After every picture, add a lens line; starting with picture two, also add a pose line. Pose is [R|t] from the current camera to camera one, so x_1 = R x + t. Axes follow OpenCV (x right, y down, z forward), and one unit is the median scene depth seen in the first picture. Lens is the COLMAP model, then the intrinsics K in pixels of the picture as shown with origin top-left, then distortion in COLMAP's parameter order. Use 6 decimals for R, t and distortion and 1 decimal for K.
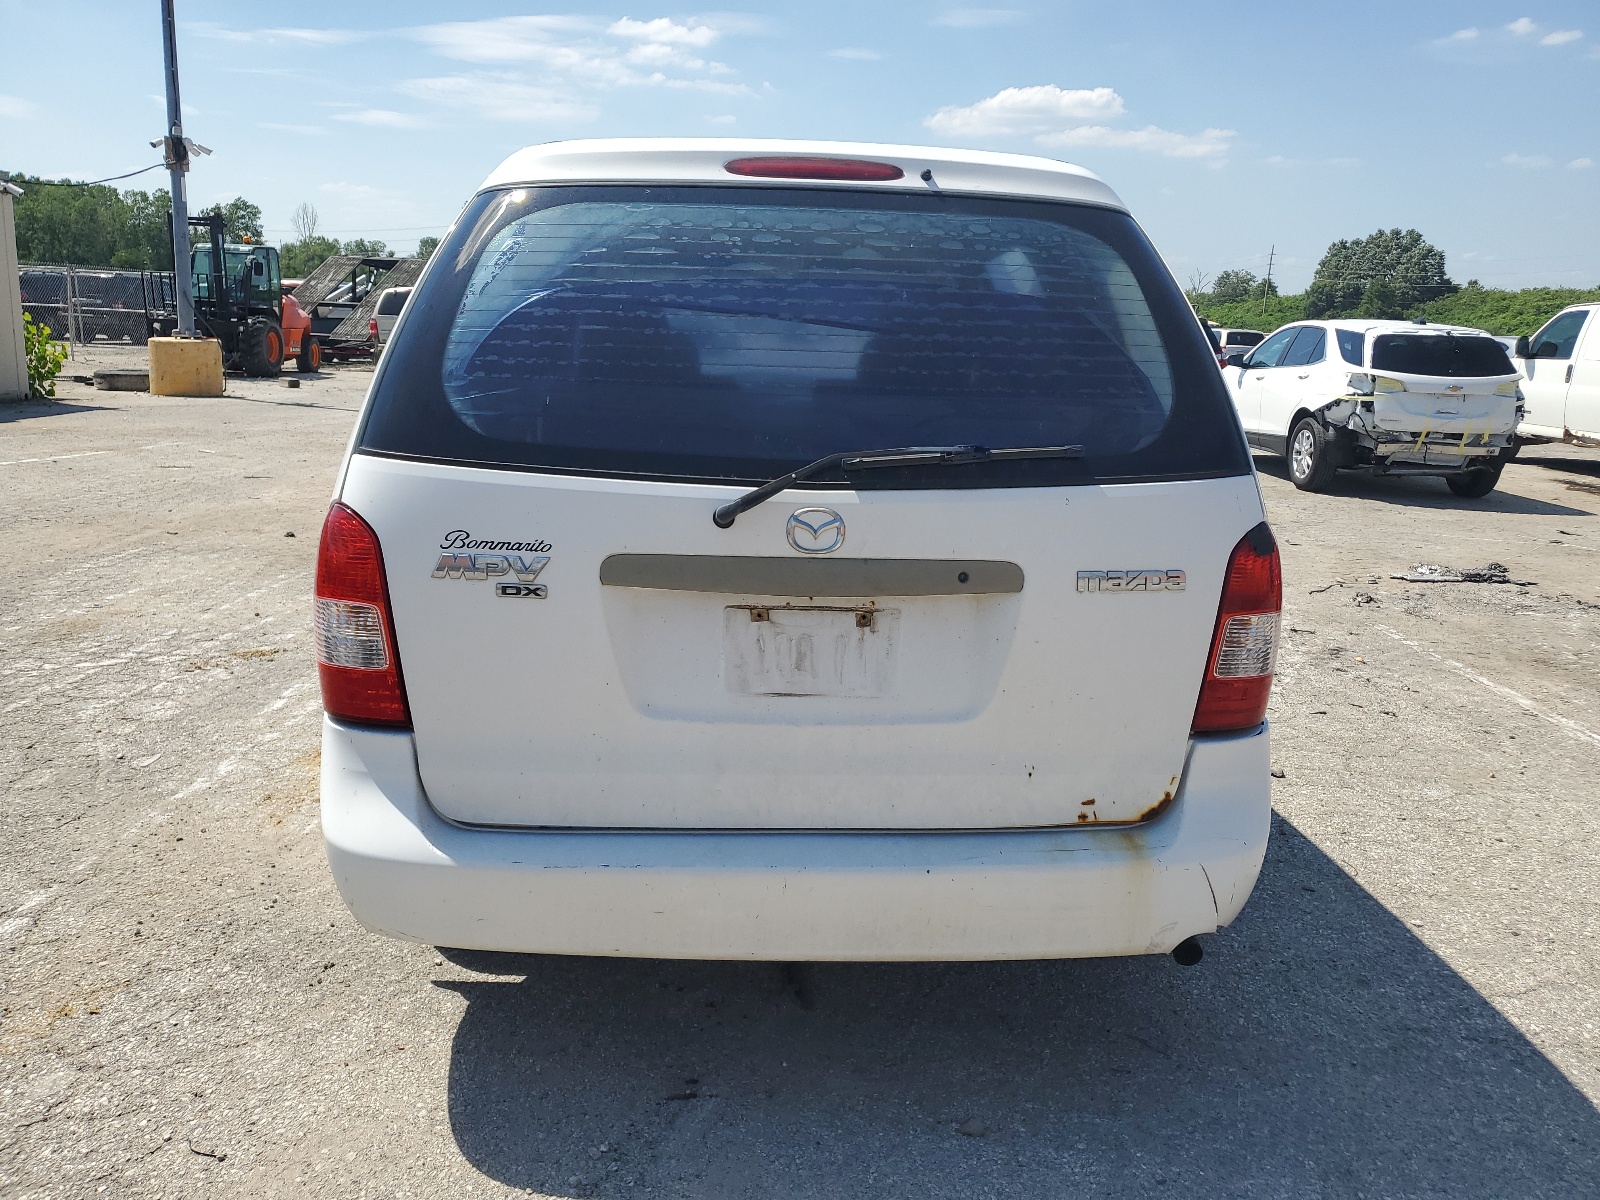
lens RADIAL K [[1279.8, 0, 798.5], [0, 1279.8, 596.5], [0, 0, 1]] dist [0.011908, 0.006964]
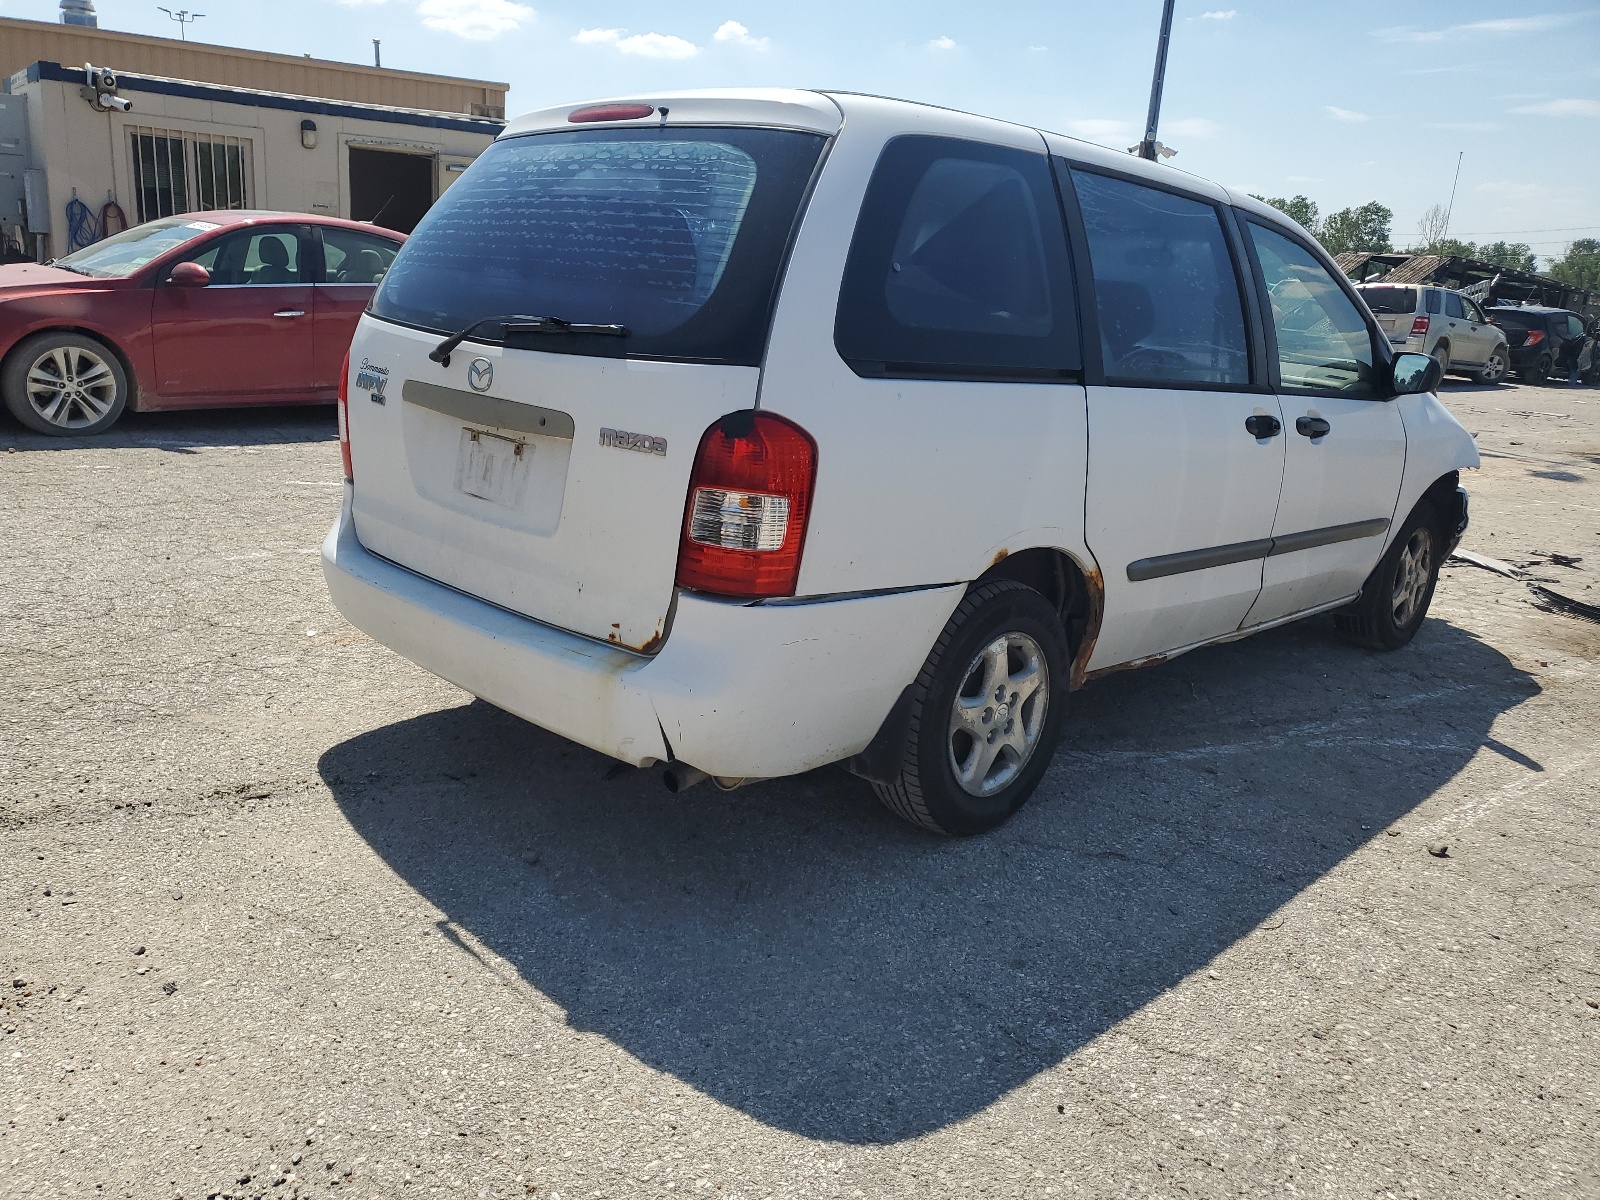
lens RADIAL K [[1279.8, 0, 799.5], [0, 1279.8, 614.8], [0, 0, 1]] dist [0.011908, 0.006964]
pose [[0.664450, 0.202455, -0.719387, 1.208085], [-0.197581, 0.975944, 0.092164, 0.005108], [0.720741, 0.080899, 0.688468, 0.290222]]
